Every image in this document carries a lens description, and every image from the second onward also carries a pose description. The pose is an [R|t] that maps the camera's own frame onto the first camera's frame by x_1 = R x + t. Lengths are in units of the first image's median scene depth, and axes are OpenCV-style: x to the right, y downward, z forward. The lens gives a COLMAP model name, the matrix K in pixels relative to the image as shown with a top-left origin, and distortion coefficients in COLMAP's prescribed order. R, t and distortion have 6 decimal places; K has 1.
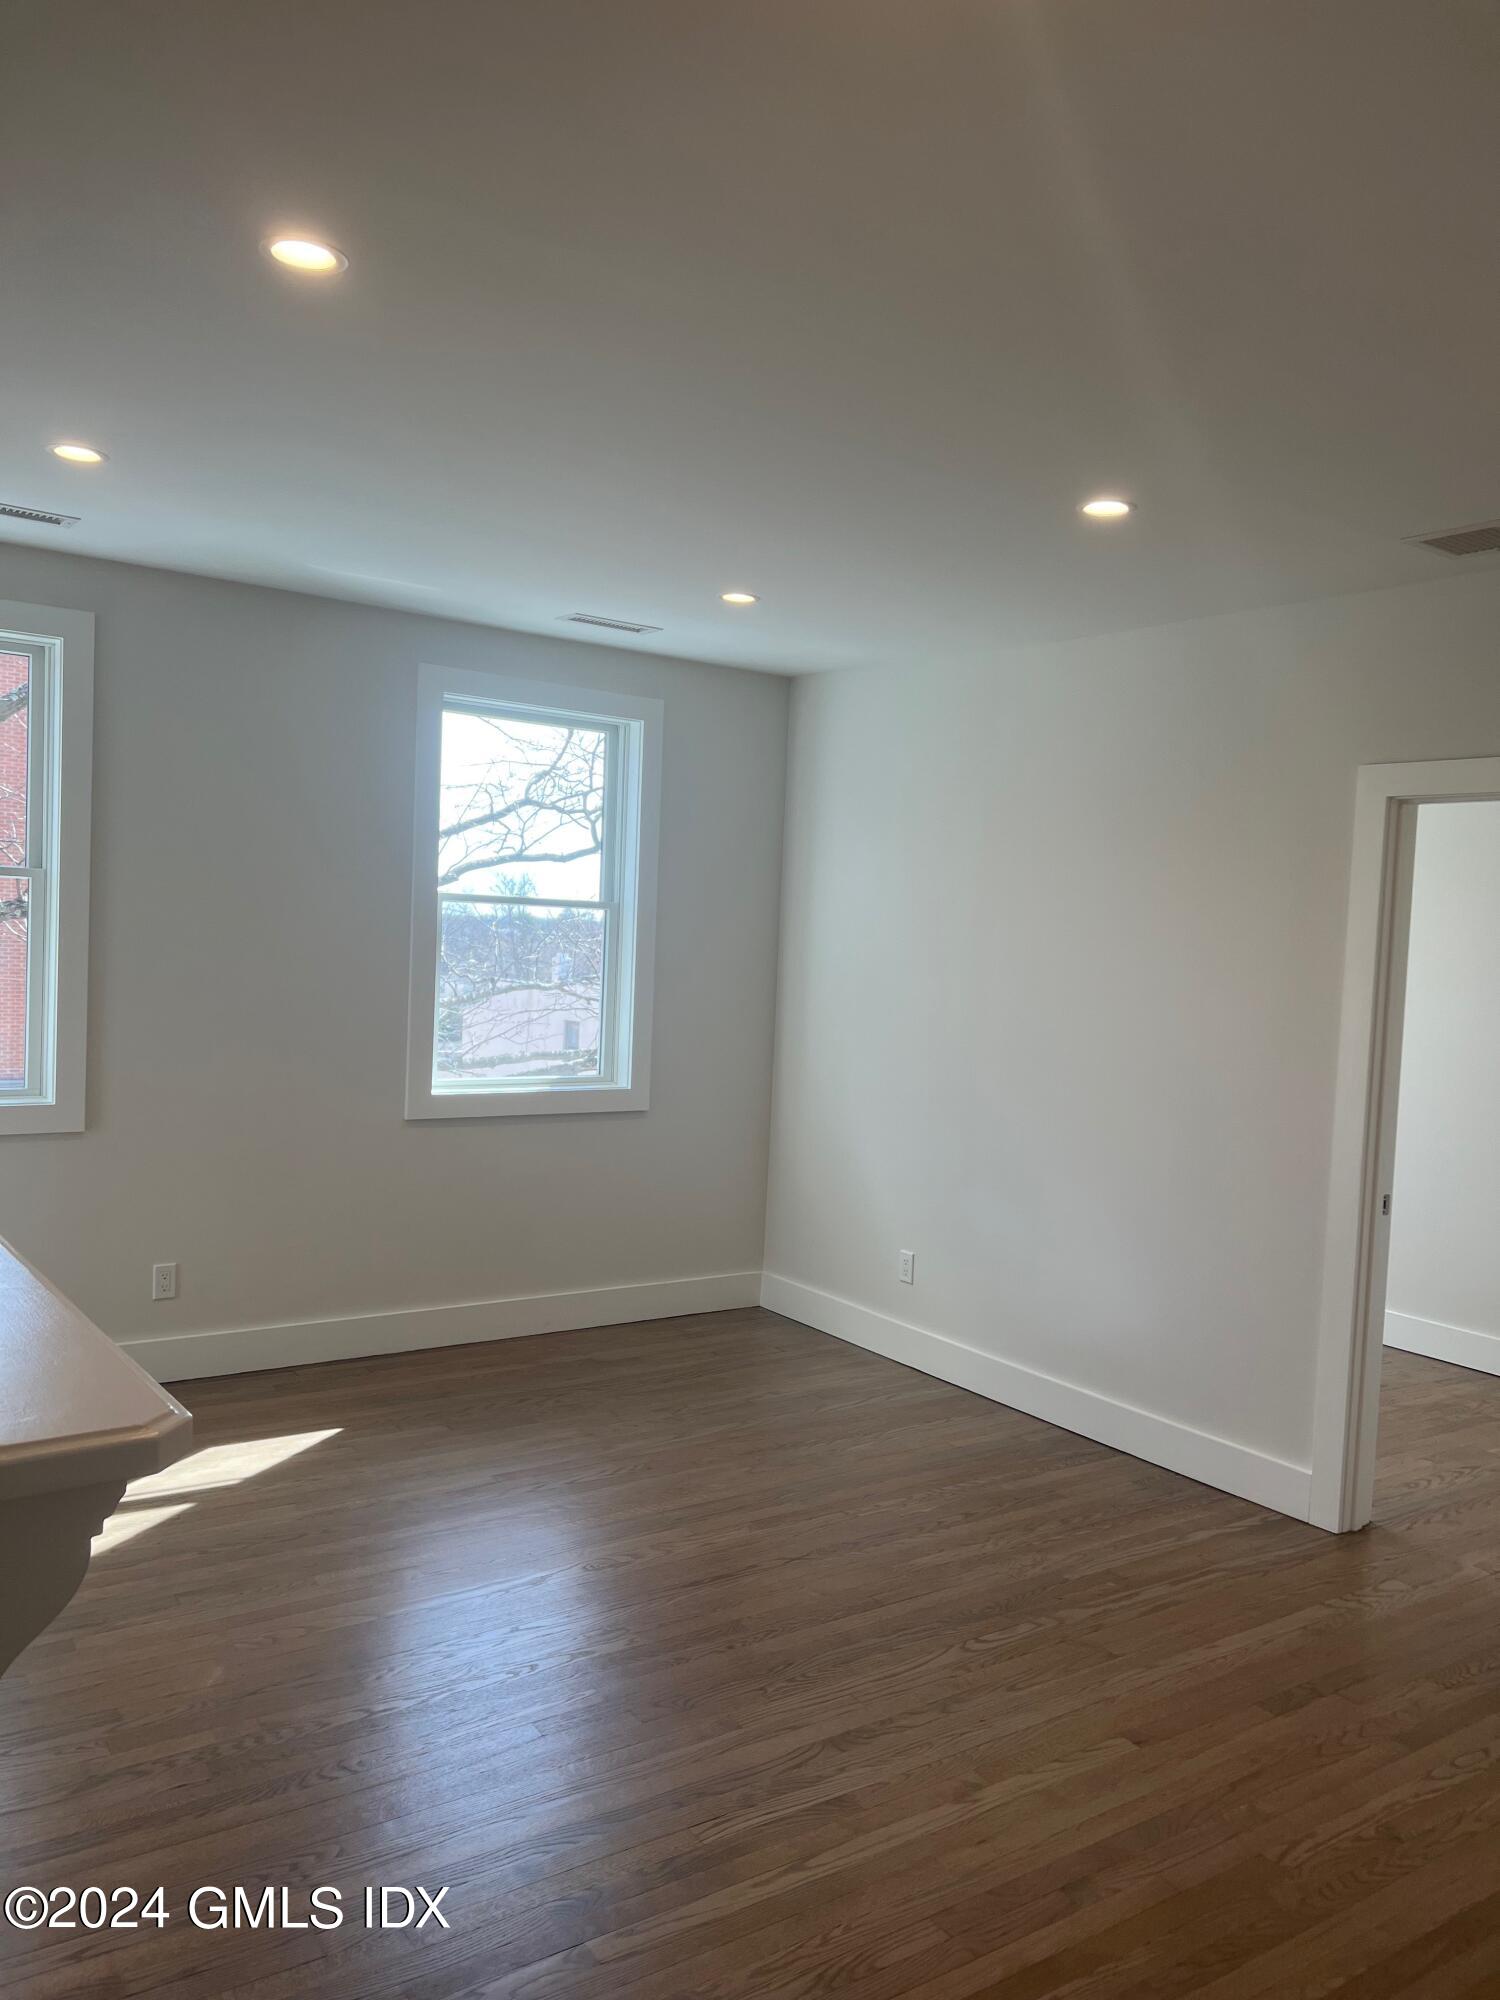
lens RADIAL K [[1497.0, 0, 751.6], [0, 1497.0, 1004.7], [0, 0, 1]] dist [0.081089, -0.096821]
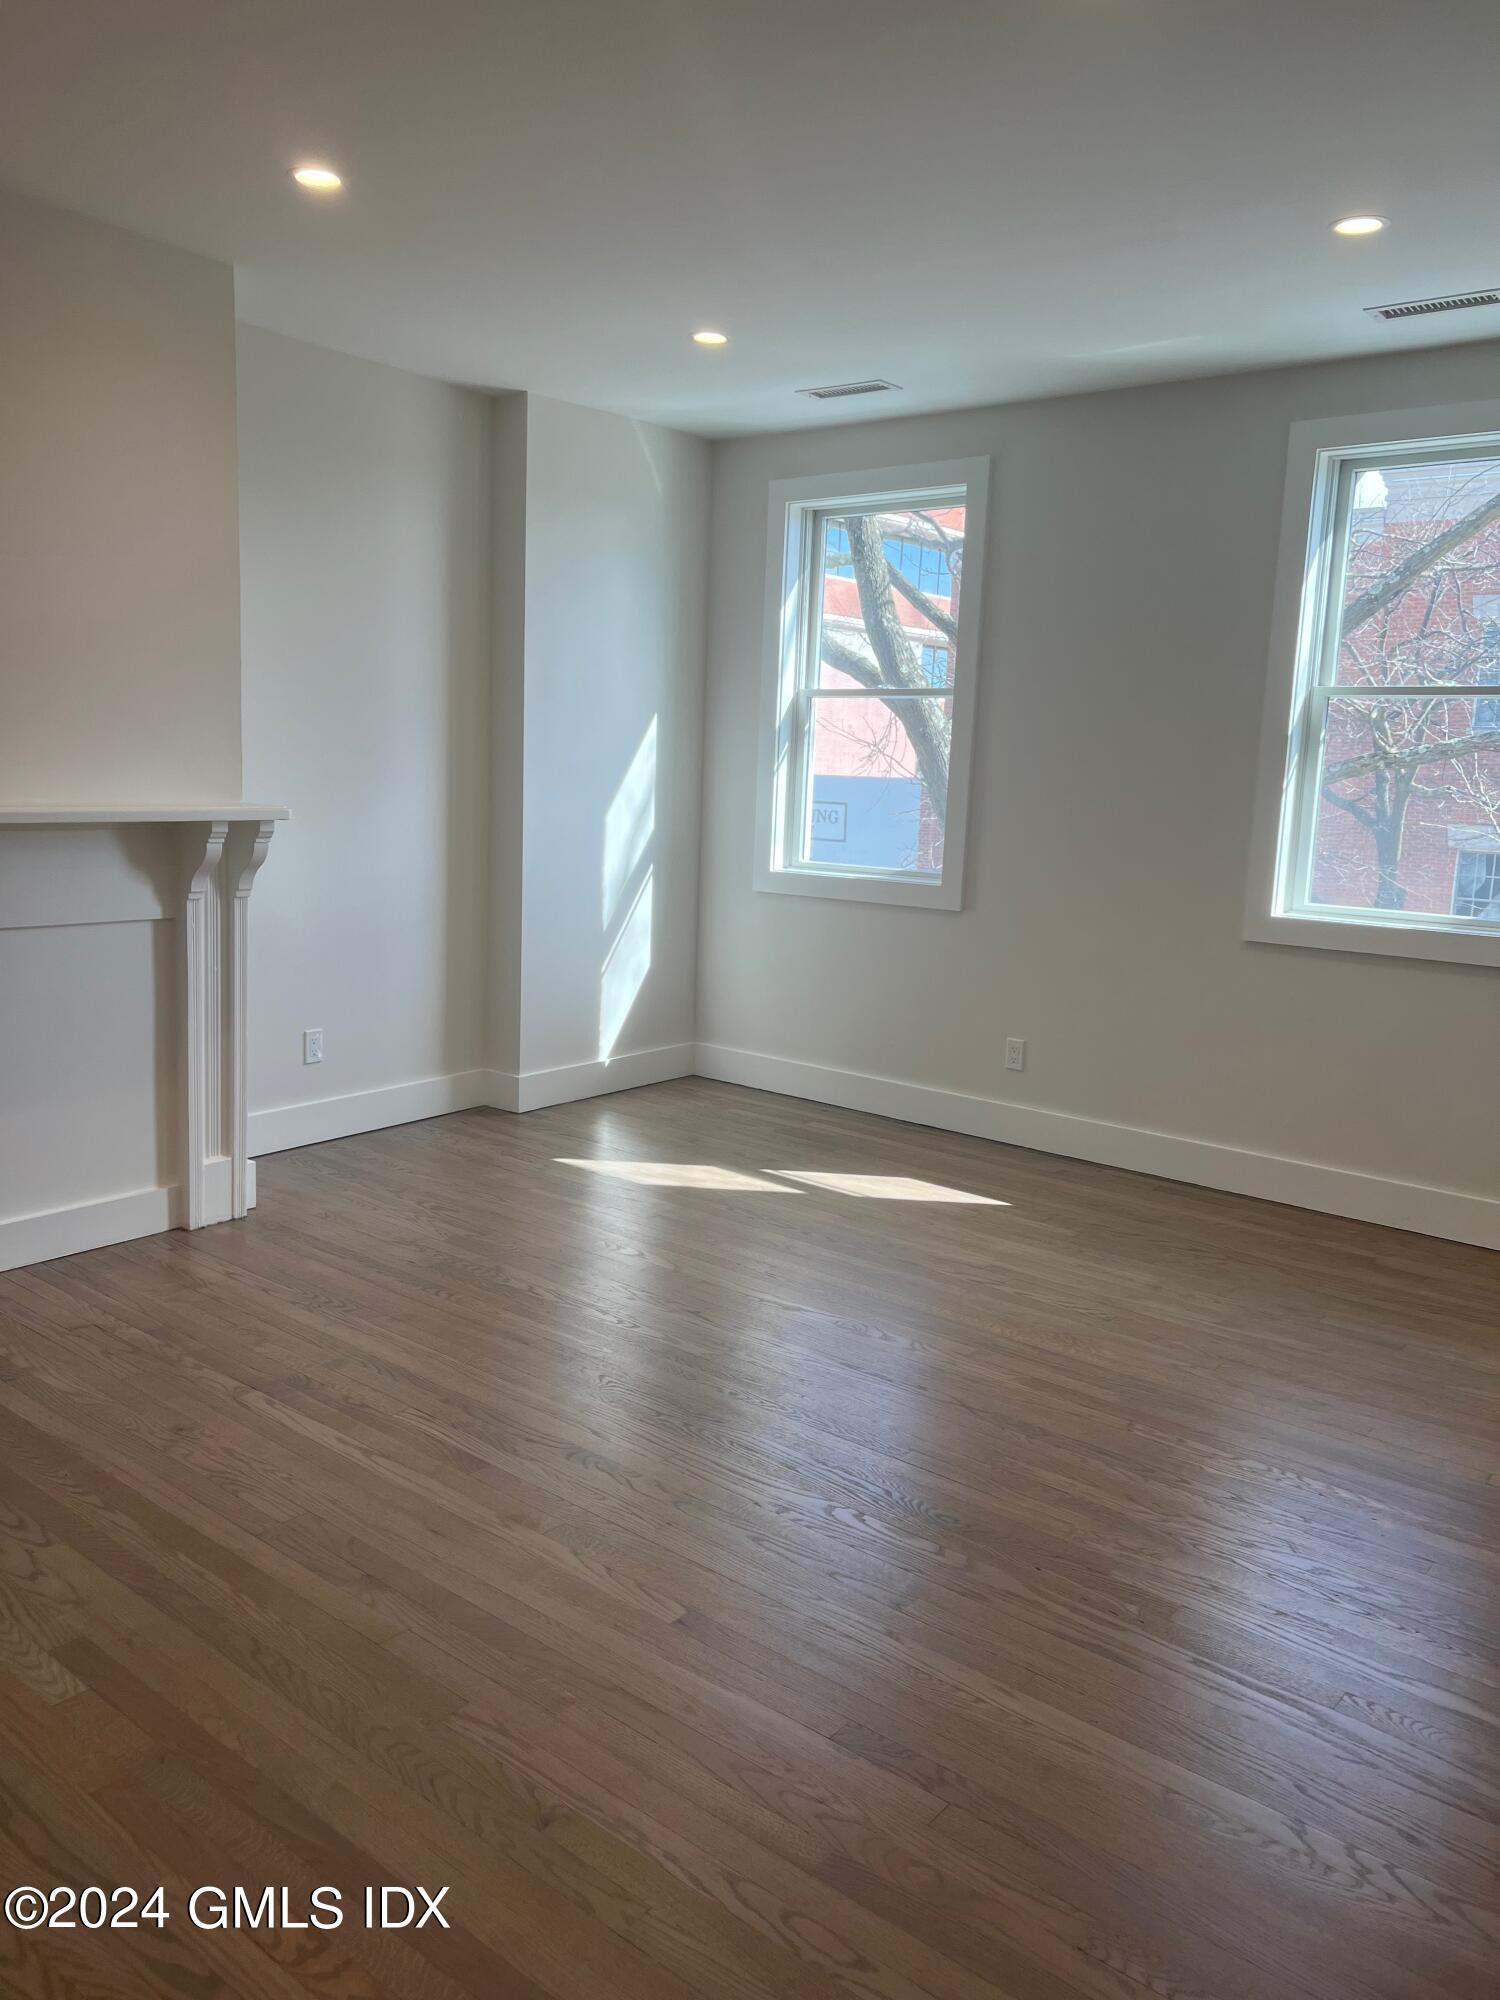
lens RADIAL K [[1492.5, 0, 750.2], [0, 1492.5, 995.1], [0, 0, 1]] dist [0.069879, -0.111746]
pose [[0.284633, 0.111053, -0.952182, 0.715681], [-0.076199, 0.992745, 0.093006, 0.060467], [0.955603, 0.046082, 0.291031, 0.576438]]
